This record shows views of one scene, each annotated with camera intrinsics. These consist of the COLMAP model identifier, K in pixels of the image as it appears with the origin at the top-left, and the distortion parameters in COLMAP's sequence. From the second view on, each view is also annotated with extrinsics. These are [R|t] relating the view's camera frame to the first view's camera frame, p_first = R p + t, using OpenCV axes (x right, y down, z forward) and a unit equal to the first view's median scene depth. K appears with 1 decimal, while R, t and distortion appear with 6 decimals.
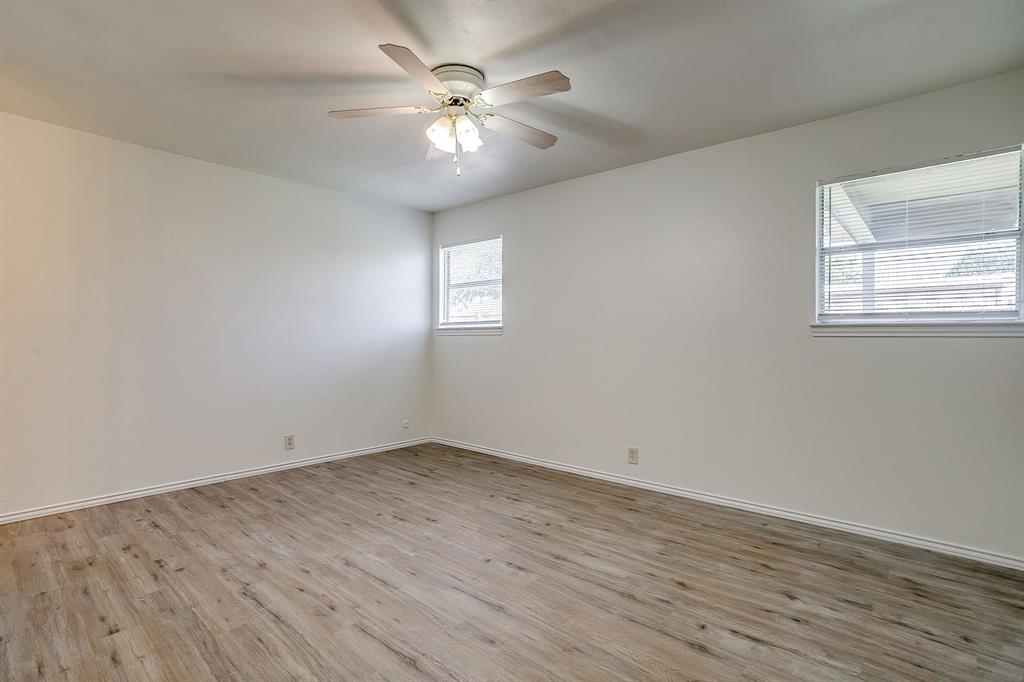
lens RADIAL K [[491.8, 0, 511.0], [0, 491.8, 340.8], [0, 0, 1]] dist [-0.024524, 0.009546]
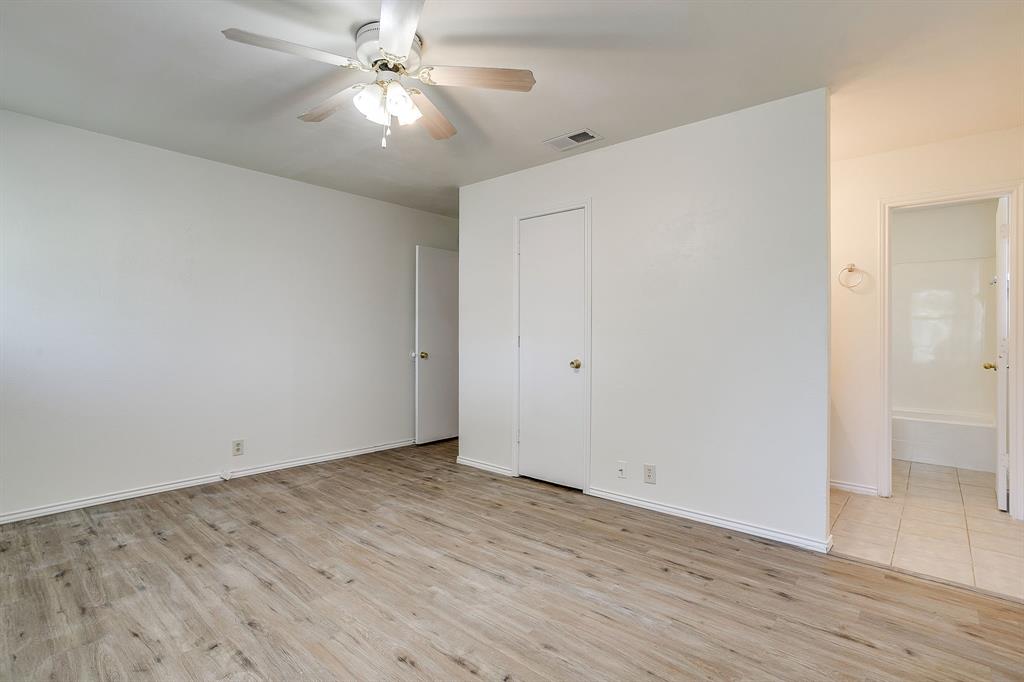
lens RADIAL K [[491.8, 0, 513.3], [0, 491.8, 337.5], [0, 0, 1]] dist [-0.024524, 0.009546]
pose [[-0.999942, -0.007383, -0.007817, -0.362981], [-0.007428, 0.999956, 0.005697, -0.011432], [0.007774, 0.005755, -0.999953, 2.041062]]
